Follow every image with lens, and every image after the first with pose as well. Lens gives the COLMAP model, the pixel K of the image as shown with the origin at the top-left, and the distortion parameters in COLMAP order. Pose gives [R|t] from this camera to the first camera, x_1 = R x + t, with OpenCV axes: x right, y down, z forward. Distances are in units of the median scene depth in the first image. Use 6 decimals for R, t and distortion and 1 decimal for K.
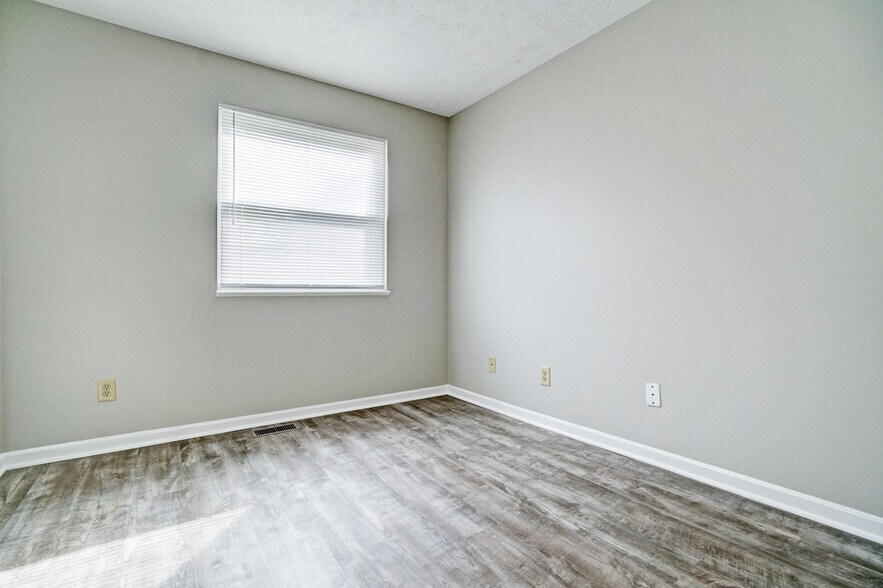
lens RADIAL K [[409.5, 0, 434.8], [0, 409.5, 294.9], [0, 0, 1]] dist [-0.059216, 0.021603]
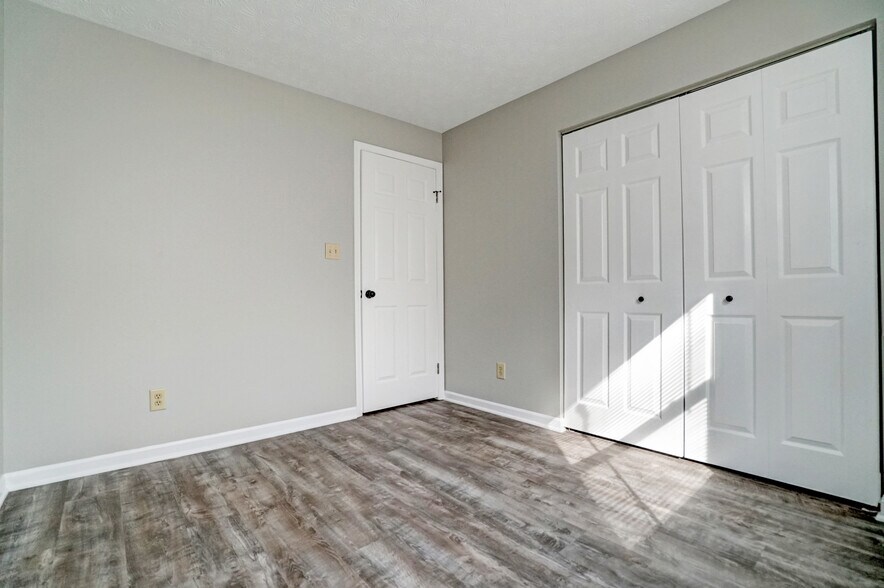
lens RADIAL K [[407.7, 0, 439.3], [0, 407.7, 293.5], [0, 0, 1]] dist [-0.058625, 0.019155]
pose [[-0.994373, 0.006847, -0.105714, 0.019651], [0.007236, 0.999968, -0.003298, -0.021025], [0.105688, -0.004045, -0.994391, 1.504652]]
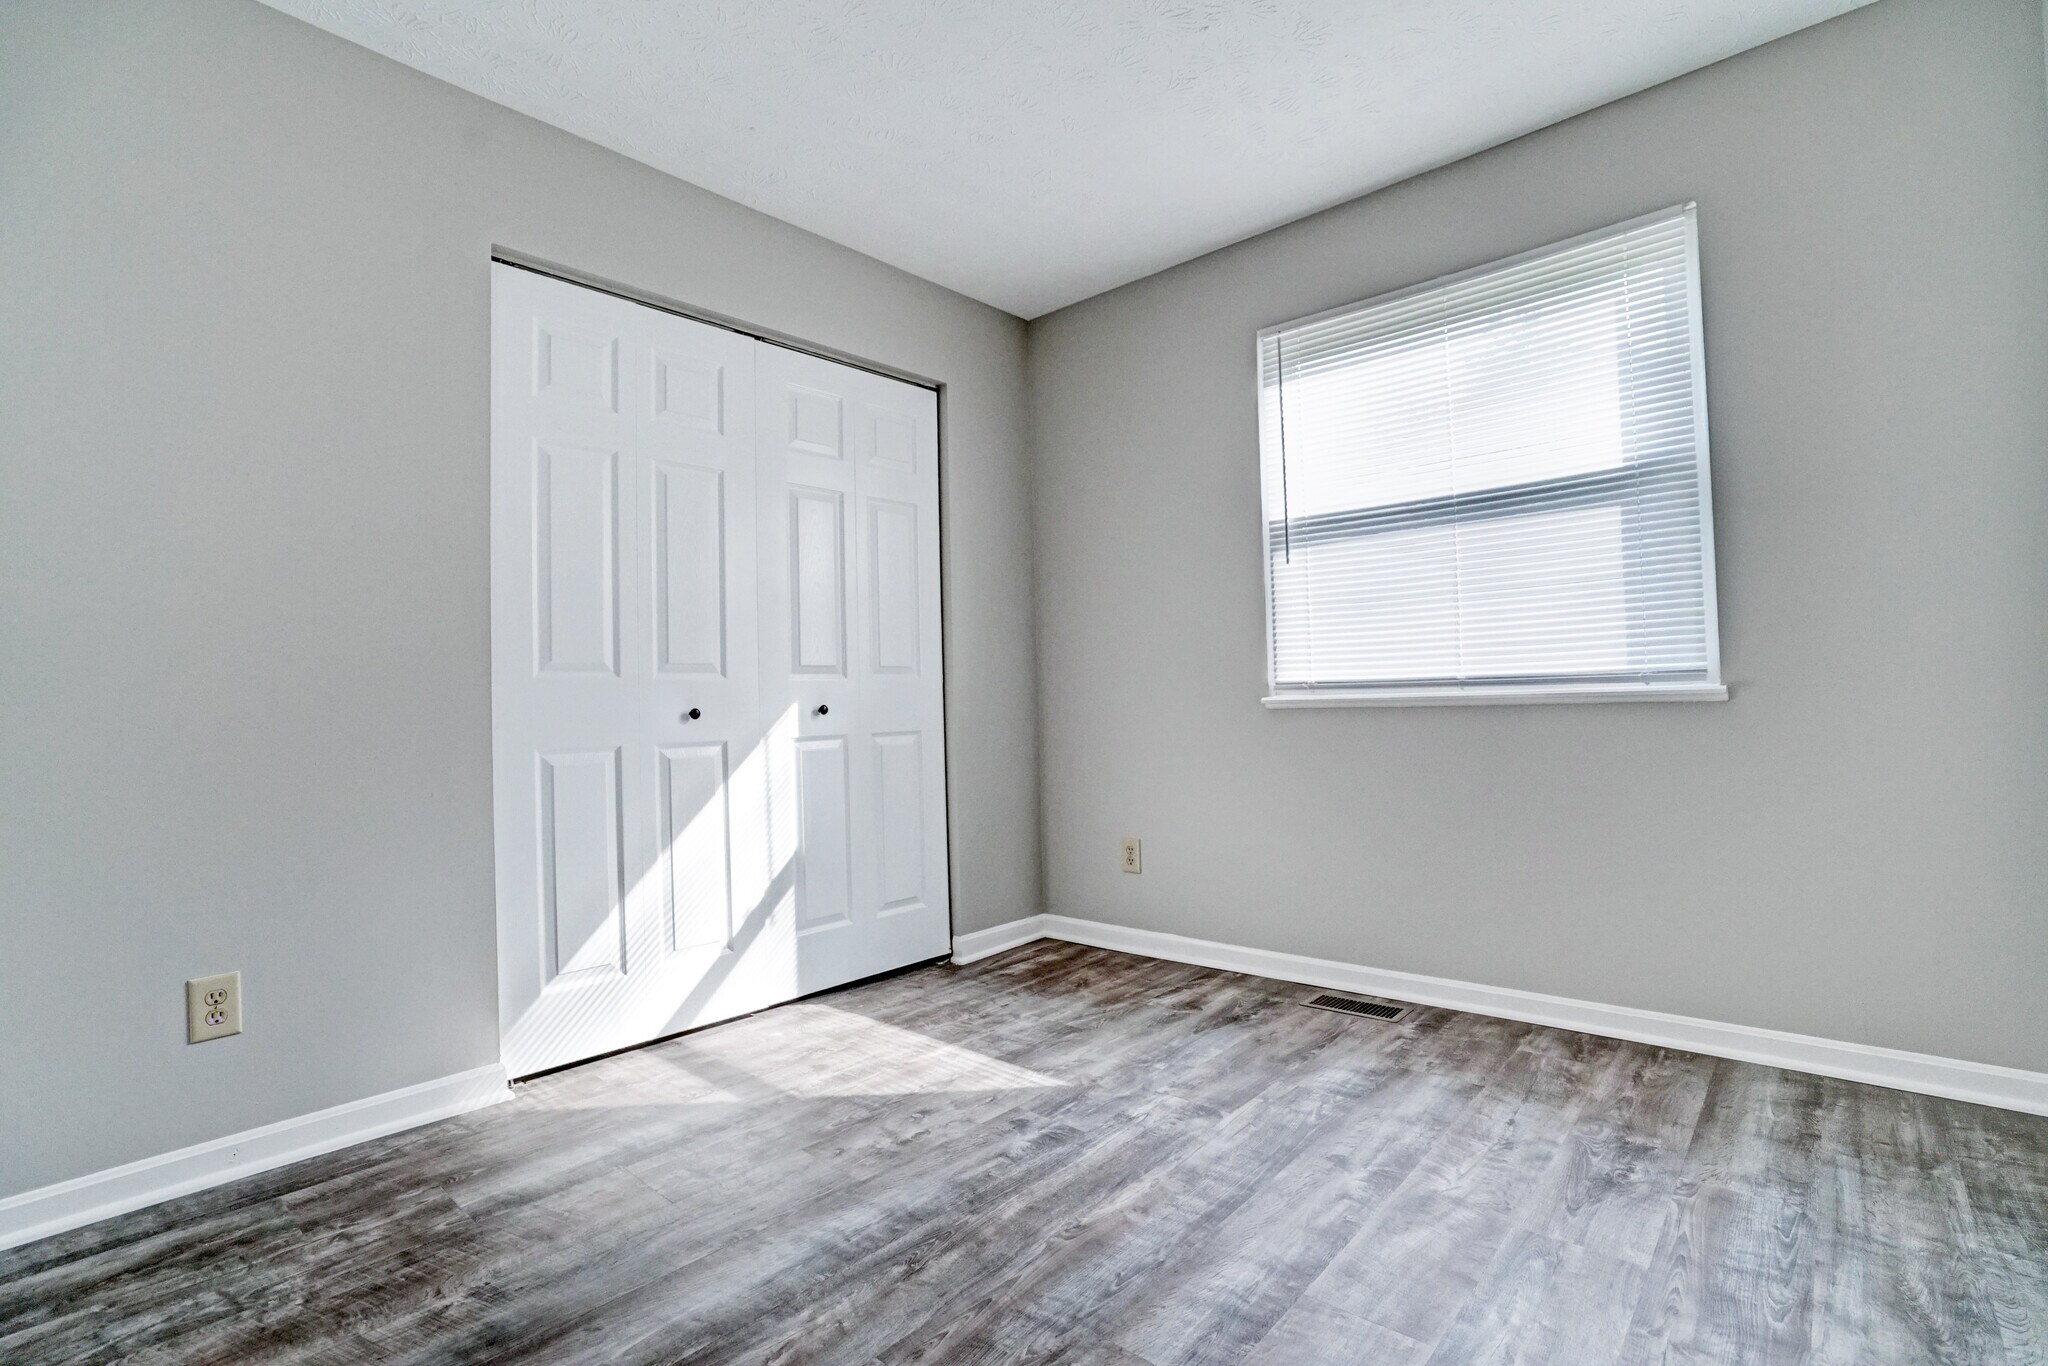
lens RADIAL K [[944.6, 0, 1017.8], [0, 944.6, 681.9], [0, 0, 1]] dist [-0.058625, 0.019155]
pose [[0.231572, -0.025610, -0.972481, 0.688789], [0.019295, 0.999578, -0.021729, -0.012063], [0.972626, -0.013732, 0.231968, 0.523679]]
